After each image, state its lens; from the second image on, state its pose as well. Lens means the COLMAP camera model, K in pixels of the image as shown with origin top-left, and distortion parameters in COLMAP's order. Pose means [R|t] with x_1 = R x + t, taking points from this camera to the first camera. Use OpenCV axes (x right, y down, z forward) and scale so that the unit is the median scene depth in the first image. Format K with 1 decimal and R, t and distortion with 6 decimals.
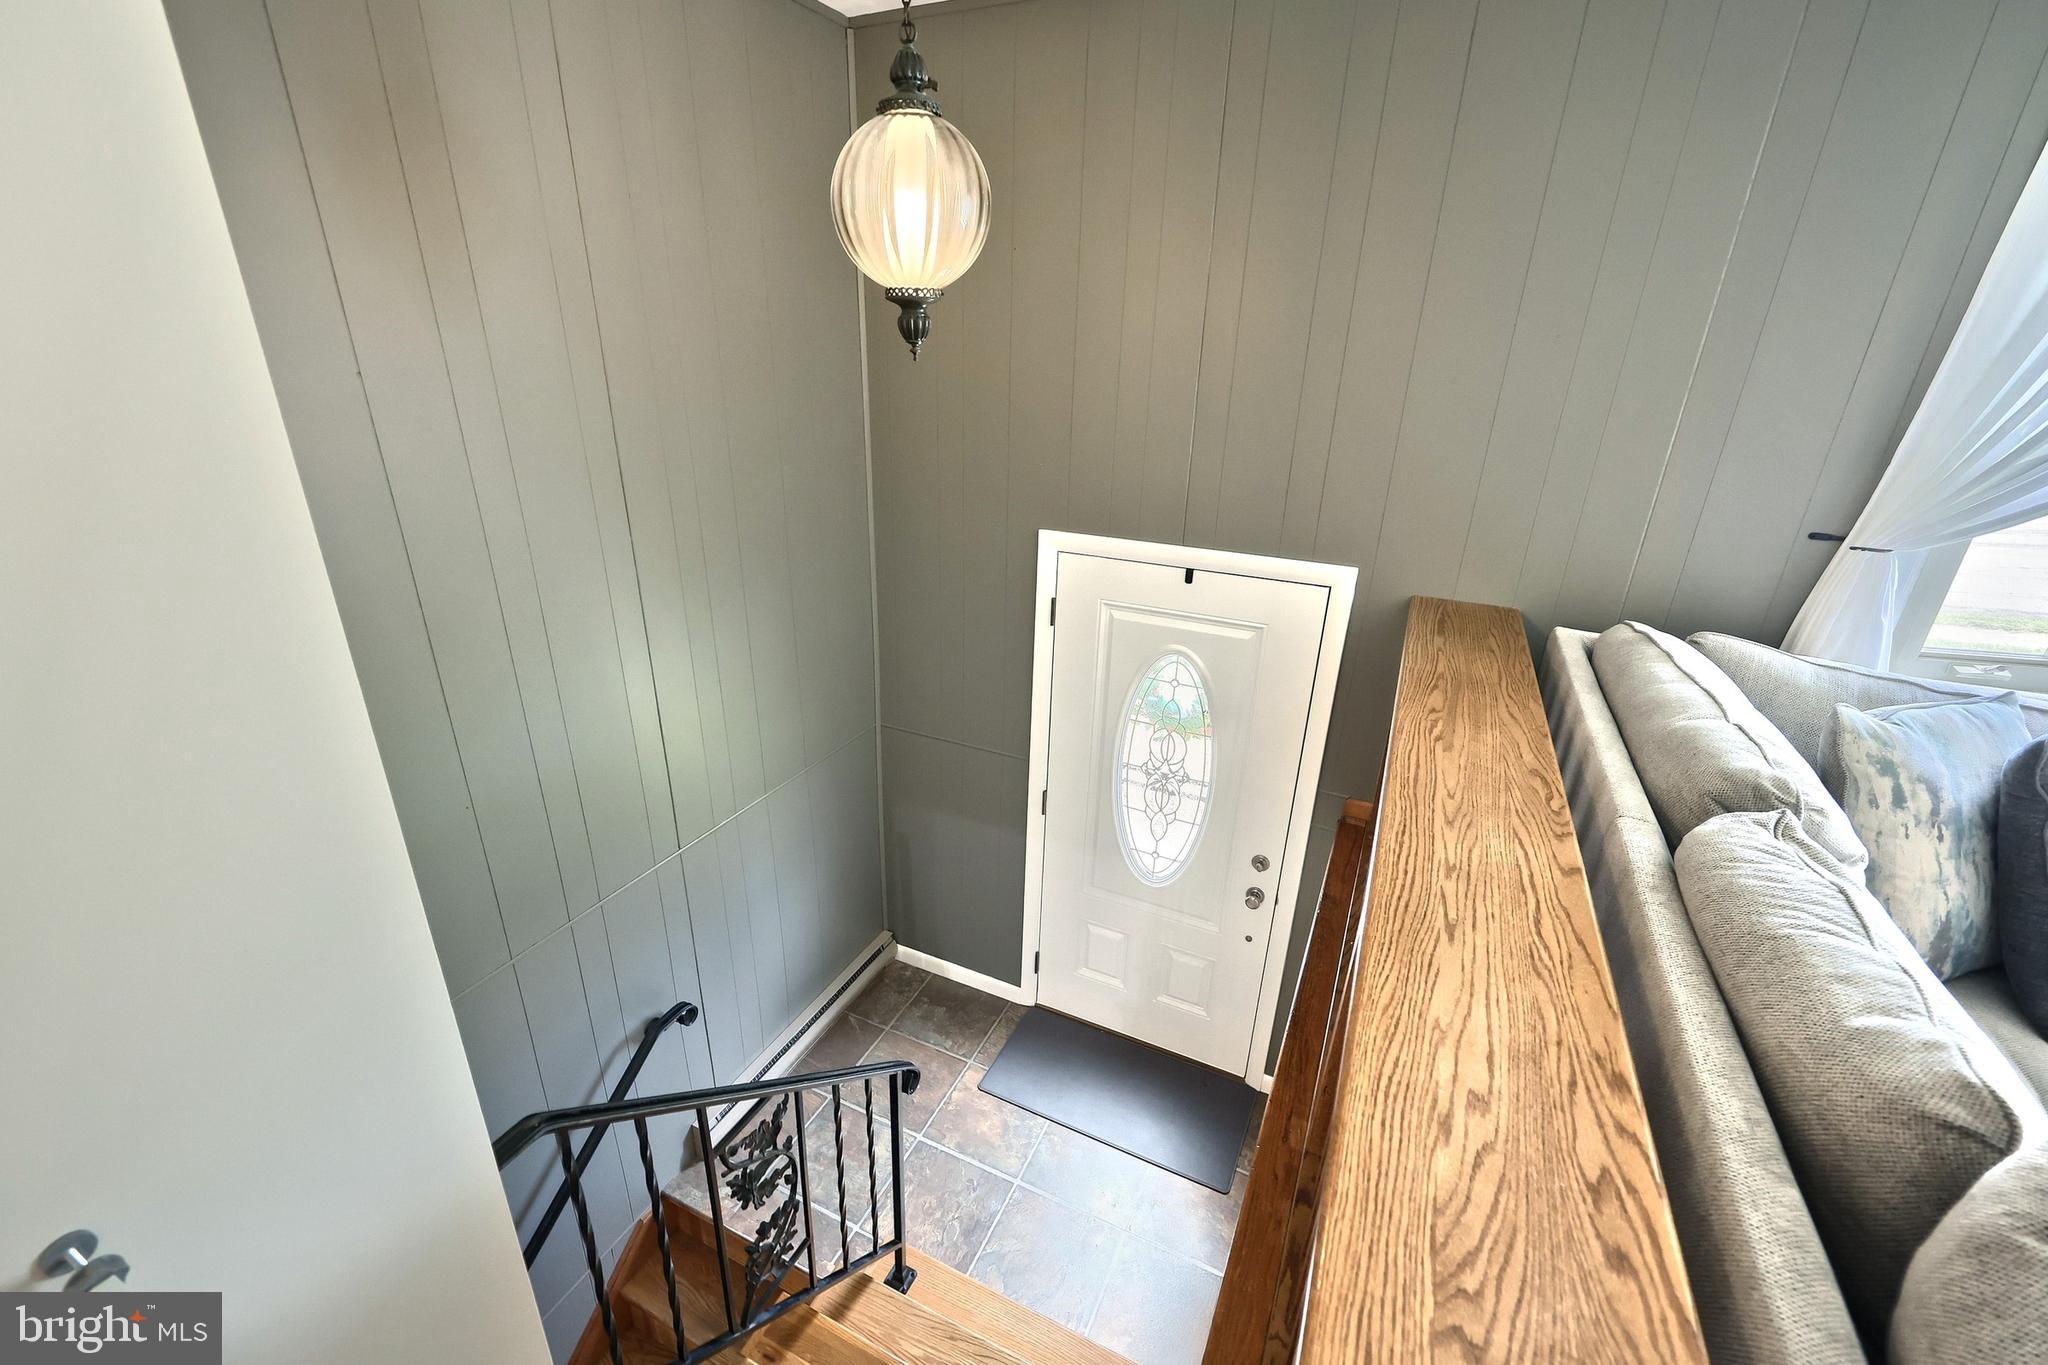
lens RADIAL K [[833.5, 0, 1014.0], [0, 833.5, 681.0], [0, 0, 1]] dist [0.000741, -0.000482]
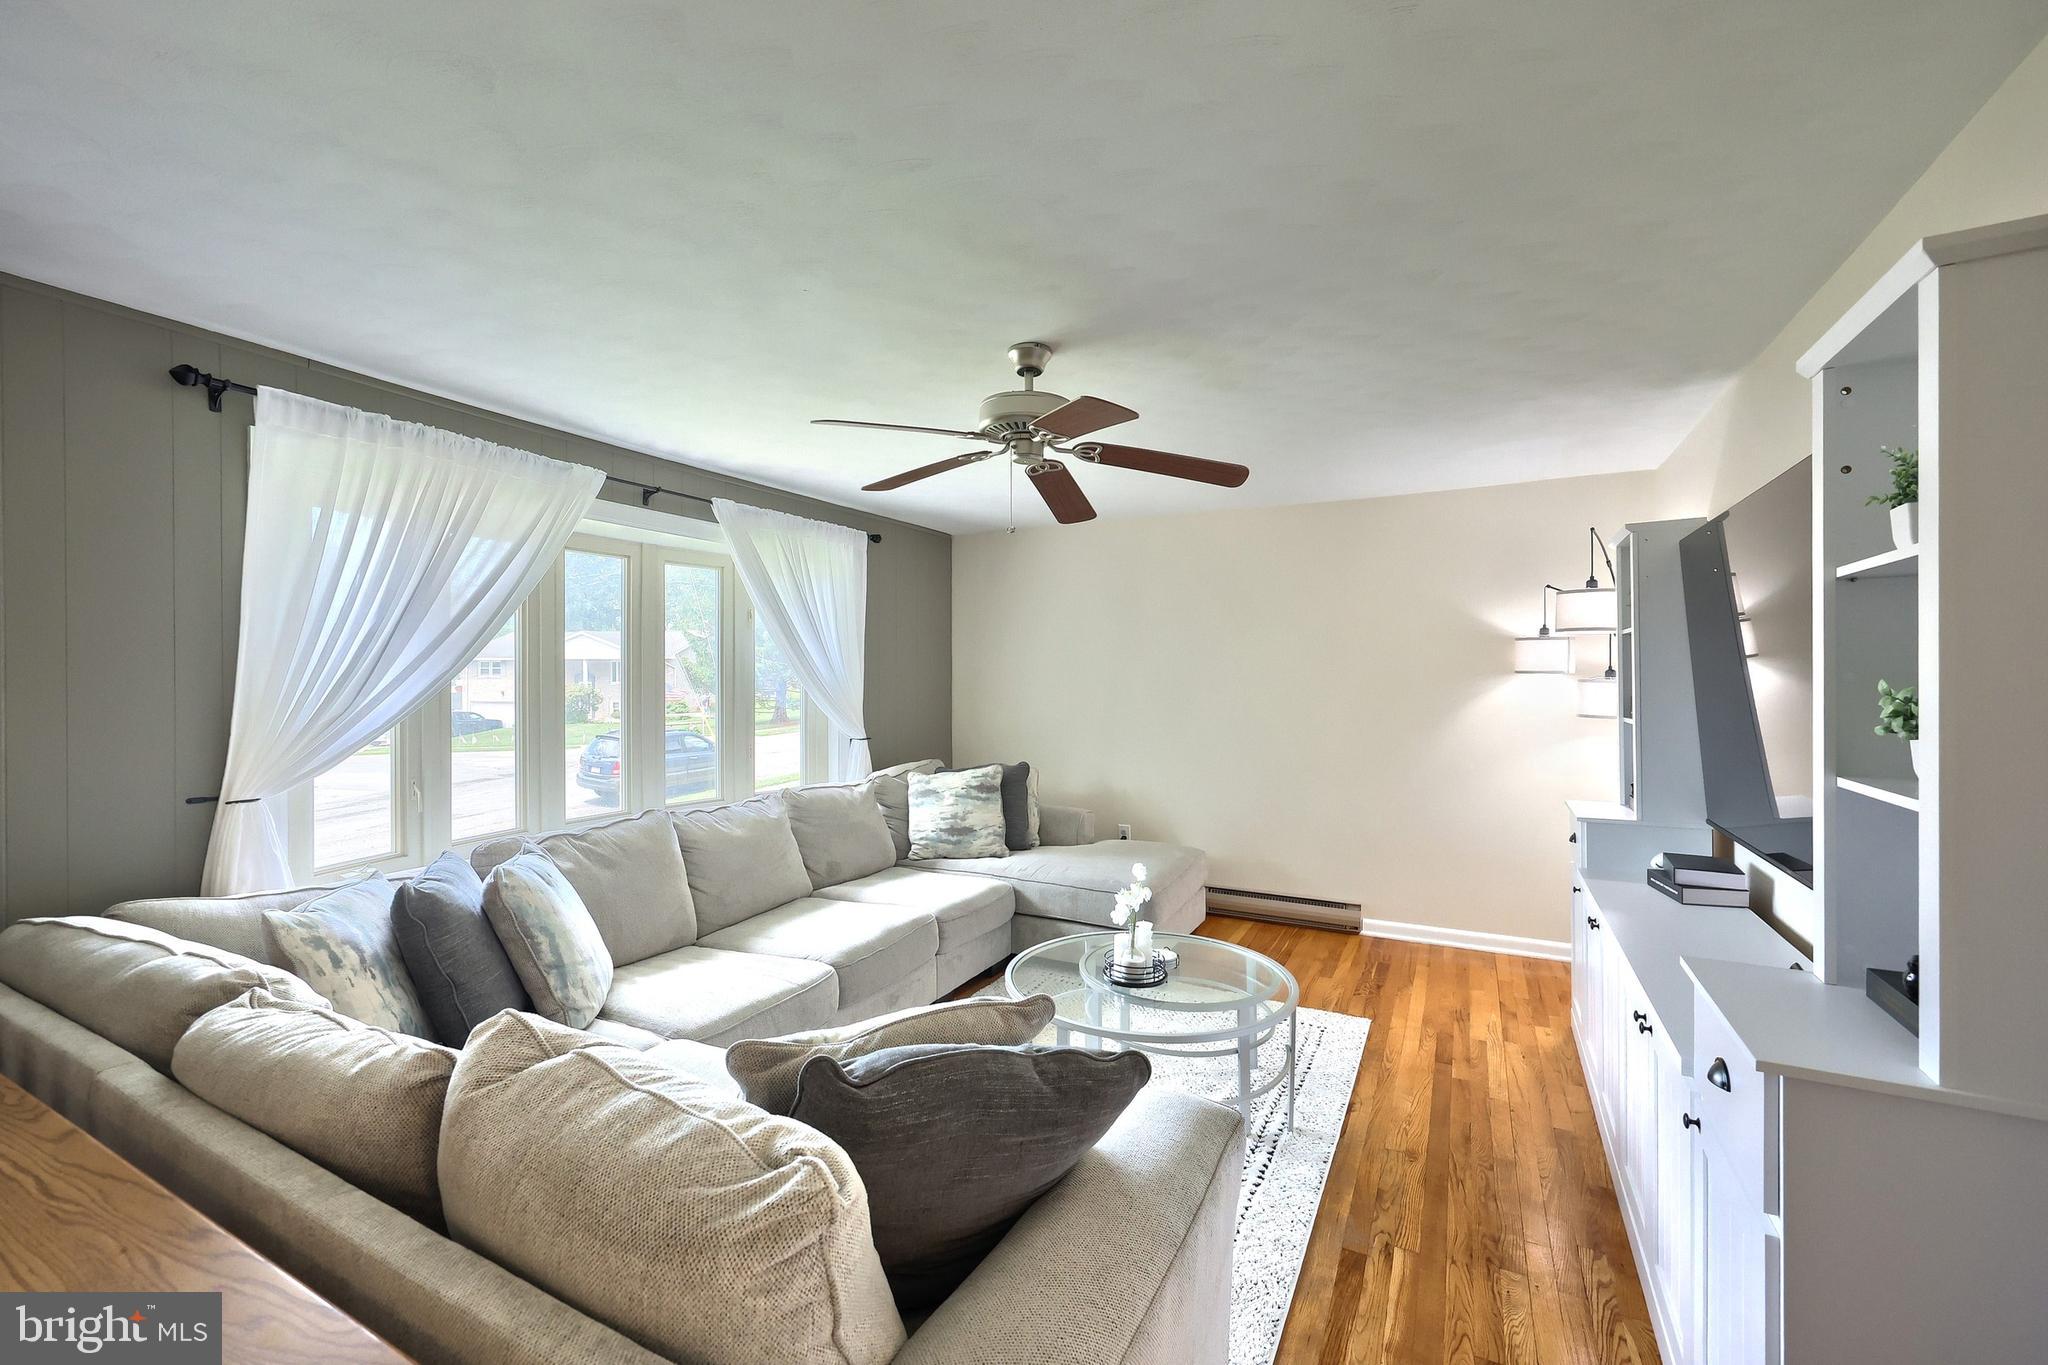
lens RADIAL K [[833.5, 0, 1014.0], [0, 833.5, 681.0], [0, 0, 1]] dist [0.000741, -0.000482]
pose [[0.024549, -0.021337, 0.999471, -0.210342], [0.384592, 0.923030, 0.010258, 0.146644], [-0.922760, 0.384137, 0.030866, -0.189930]]
